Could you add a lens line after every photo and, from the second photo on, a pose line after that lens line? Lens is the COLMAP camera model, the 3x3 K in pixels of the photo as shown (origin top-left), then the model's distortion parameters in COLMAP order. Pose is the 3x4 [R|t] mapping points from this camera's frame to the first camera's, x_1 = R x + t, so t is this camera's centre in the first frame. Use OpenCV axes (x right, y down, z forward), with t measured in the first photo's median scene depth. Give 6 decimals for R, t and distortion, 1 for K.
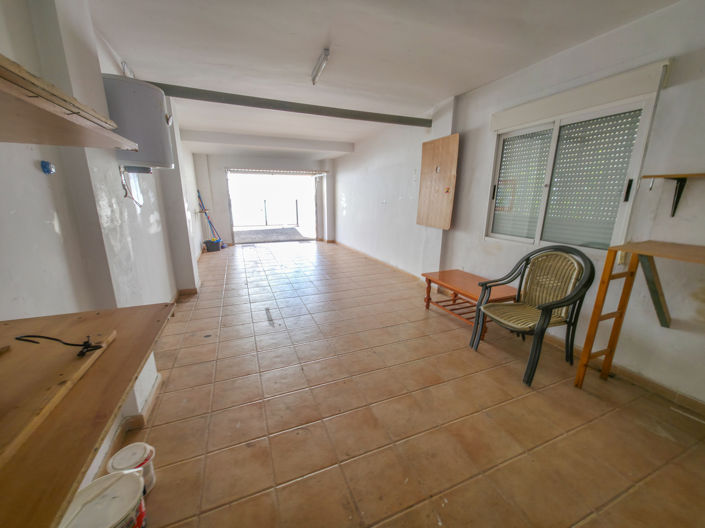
lens RADIAL K [[281.2, 0, 352.8], [0, 281.2, 267.2], [0, 0, 1]] dist [0.001318, 0.000184]
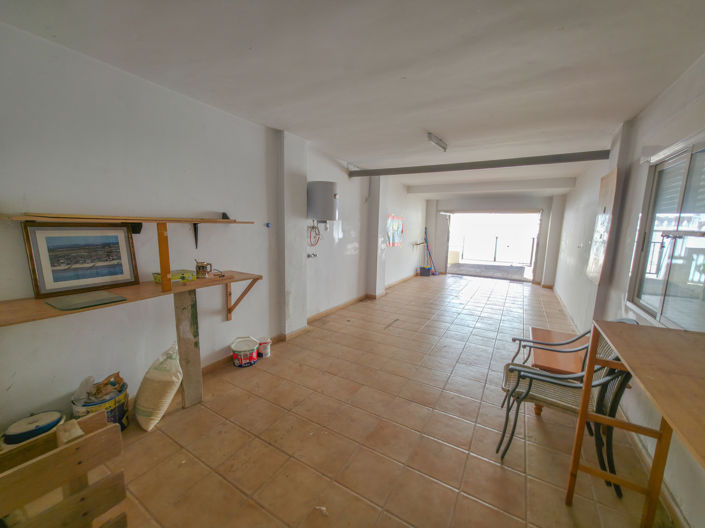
lens RADIAL K [[281.2, 0, 355.8], [0, 281.2, 266.7], [0, 0, 1]] dist [0.001318, 0.000184]
pose [[0.606312, 0.123377, -0.785597, 0.282979], [-0.214889, 0.976559, -0.012481, -0.016638], [0.765642, 0.176384, 0.618612, -0.001063]]
